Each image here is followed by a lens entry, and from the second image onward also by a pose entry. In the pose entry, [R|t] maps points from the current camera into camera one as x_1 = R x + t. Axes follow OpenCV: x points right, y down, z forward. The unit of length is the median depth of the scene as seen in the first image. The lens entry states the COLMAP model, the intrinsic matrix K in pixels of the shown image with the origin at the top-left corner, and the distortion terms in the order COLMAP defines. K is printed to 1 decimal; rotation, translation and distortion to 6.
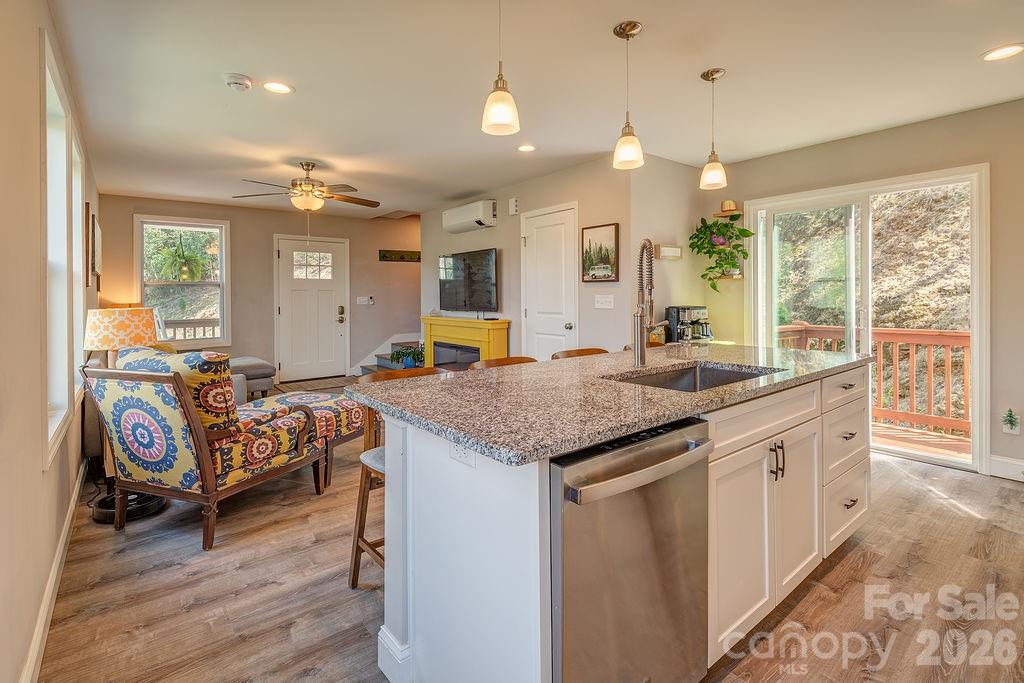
lens RADIAL K [[471.1, 0, 498.0], [0, 471.1, 297.1], [0, 0, 1]] dist [0.007743, -0.004060]
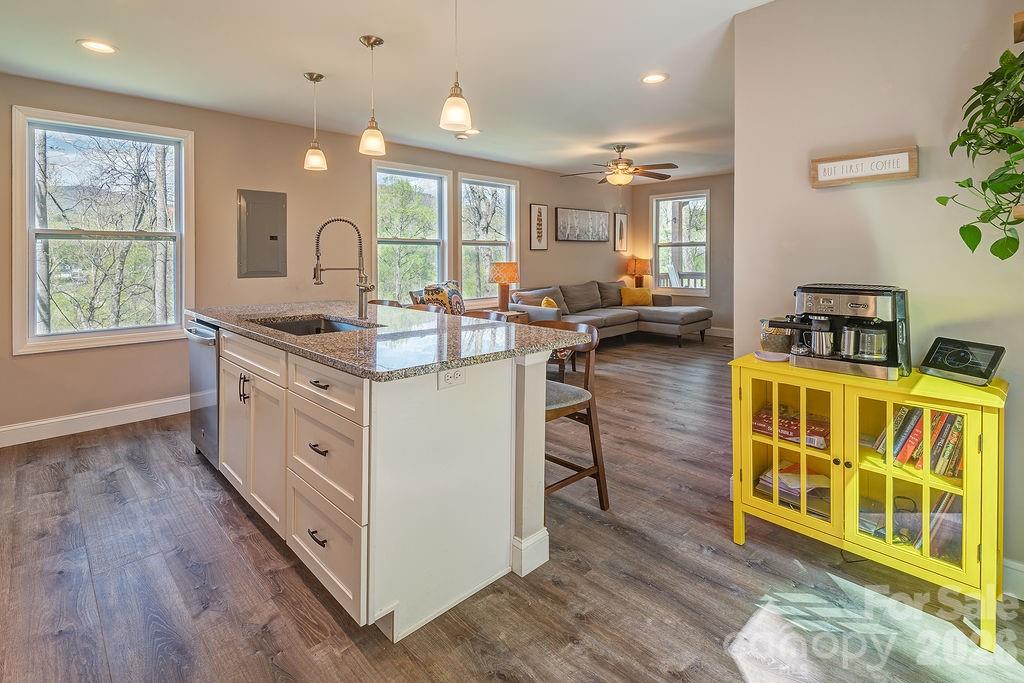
lens RADIAL K [[471.1, 0, 547.2], [0, 471.1, 262.3], [0, 0, 1]] dist [0.007743, -0.004060]
pose [[0.172800, 0.023624, -0.984674, 0.742681], [-0.004465, 0.999721, 0.023202, -0.012073], [0.984947, 0.000387, 0.172857, 0.592119]]
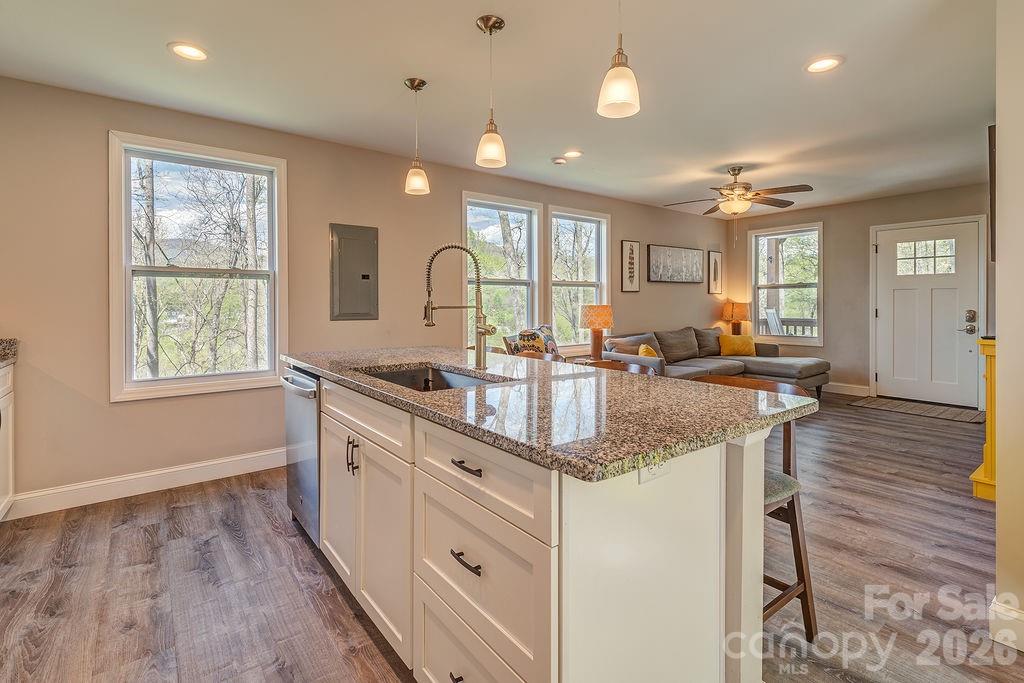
lens RADIAL K [[471.1, 0, 527.4], [0, 471.1, 310.5], [0, 0, 1]] dist [0.007743, -0.004060]
pose [[0.018415, 0.024753, -0.999524, 0.610497], [0.001220, 0.999692, 0.024780, 0.001205], [0.999830, -0.001676, 0.018379, 0.512795]]
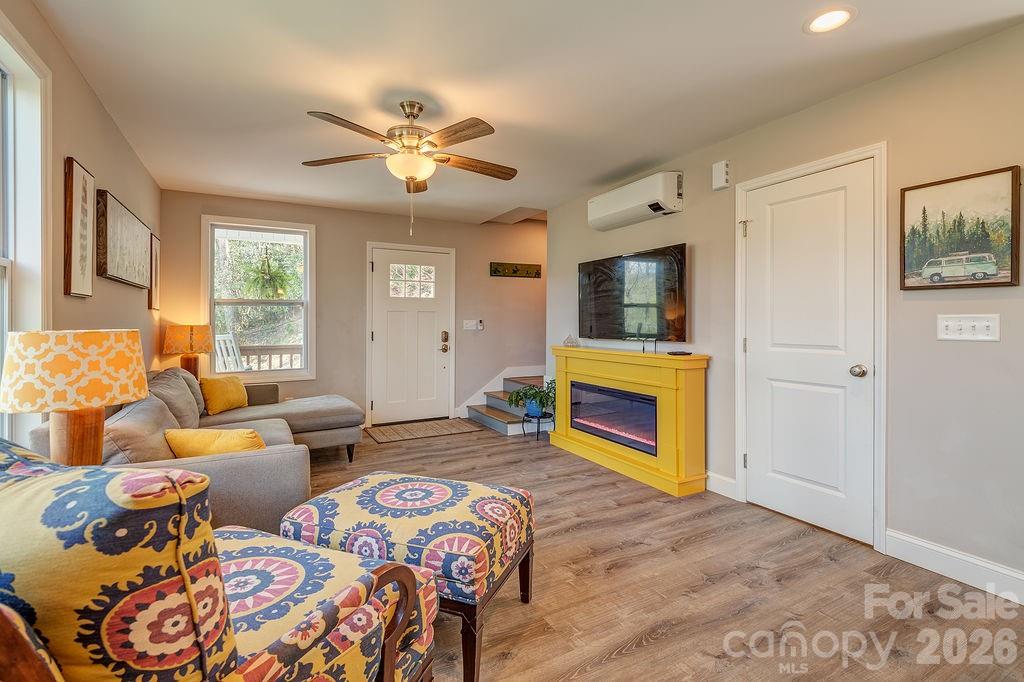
lens RADIAL K [[471.1, 0, 503.7], [0, 471.1, 326.3], [0, 0, 1]] dist [0.007743, -0.004060]
pose [[0.986226, 0.005906, -0.165297, -0.172300], [-0.004701, 0.999959, 0.007679, 0.007143], [0.165336, -0.006796, 0.986214, 0.388290]]
